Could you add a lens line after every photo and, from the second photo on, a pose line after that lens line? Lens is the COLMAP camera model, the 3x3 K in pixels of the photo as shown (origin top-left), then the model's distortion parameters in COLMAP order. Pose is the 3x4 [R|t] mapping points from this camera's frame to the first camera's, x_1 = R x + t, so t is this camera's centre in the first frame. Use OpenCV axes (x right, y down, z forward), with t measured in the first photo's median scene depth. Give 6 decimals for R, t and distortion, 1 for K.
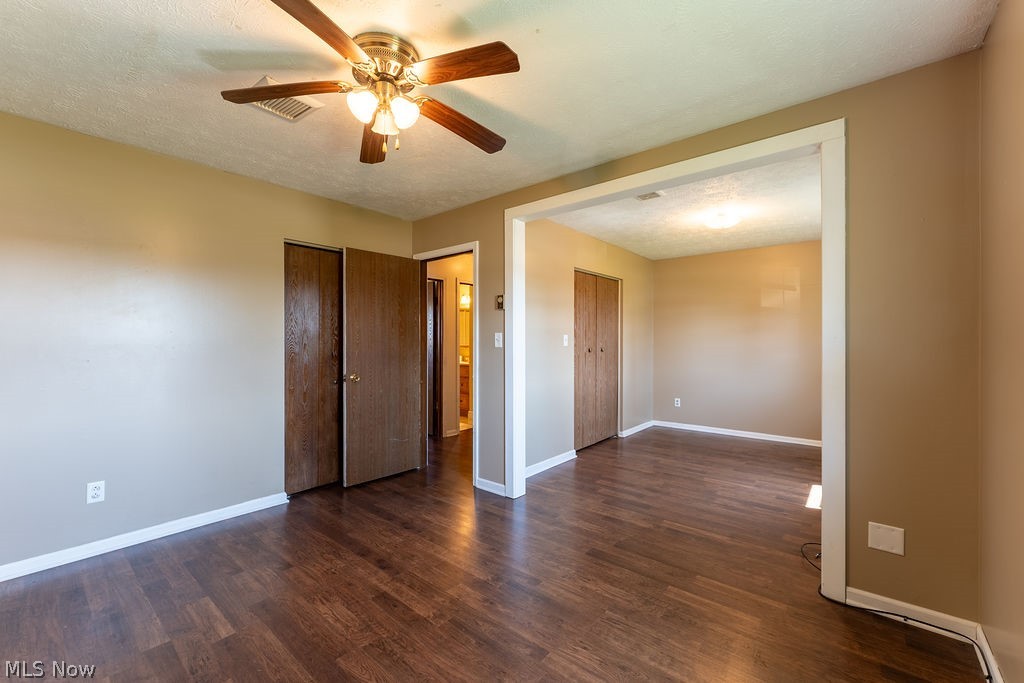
lens RADIAL K [[412.6, 0, 510.7], [0, 412.6, 342.7], [0, 0, 1]] dist [-0.003036, -0.000066]
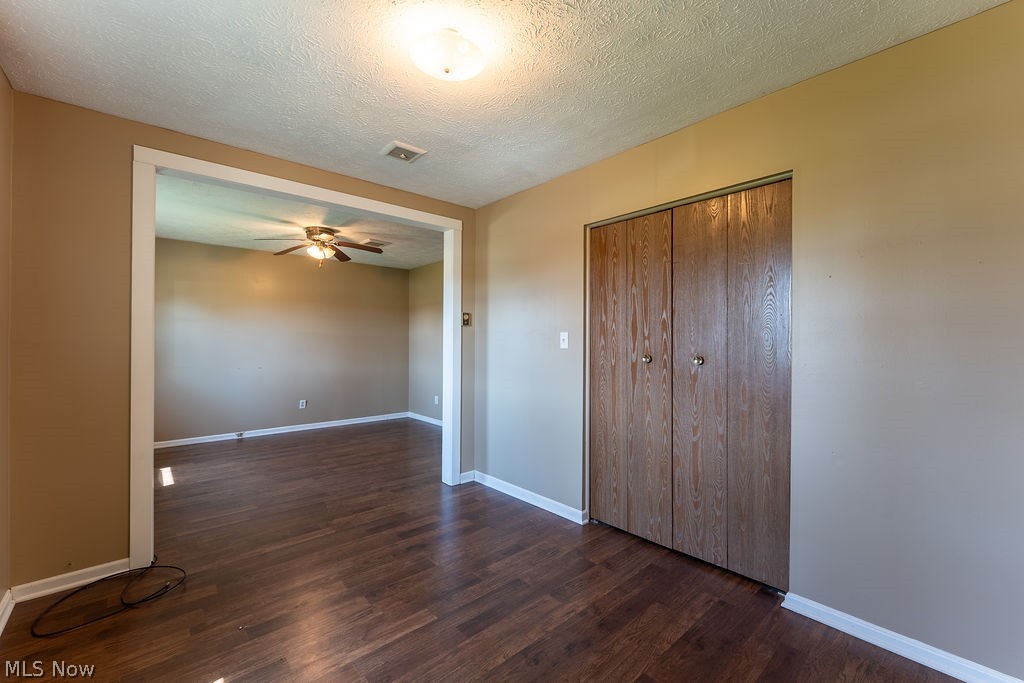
lens RADIAL K [[412.6, 0, 510.6], [0, 412.6, 339.6], [0, 0, 1]] dist [-0.003036, -0.000066]
pose [[-0.138368, -0.006675, -0.990358, 0.903213], [-0.004732, 0.999970, -0.006079, -0.002702], [0.990370, 0.003845, -0.138396, 1.100073]]
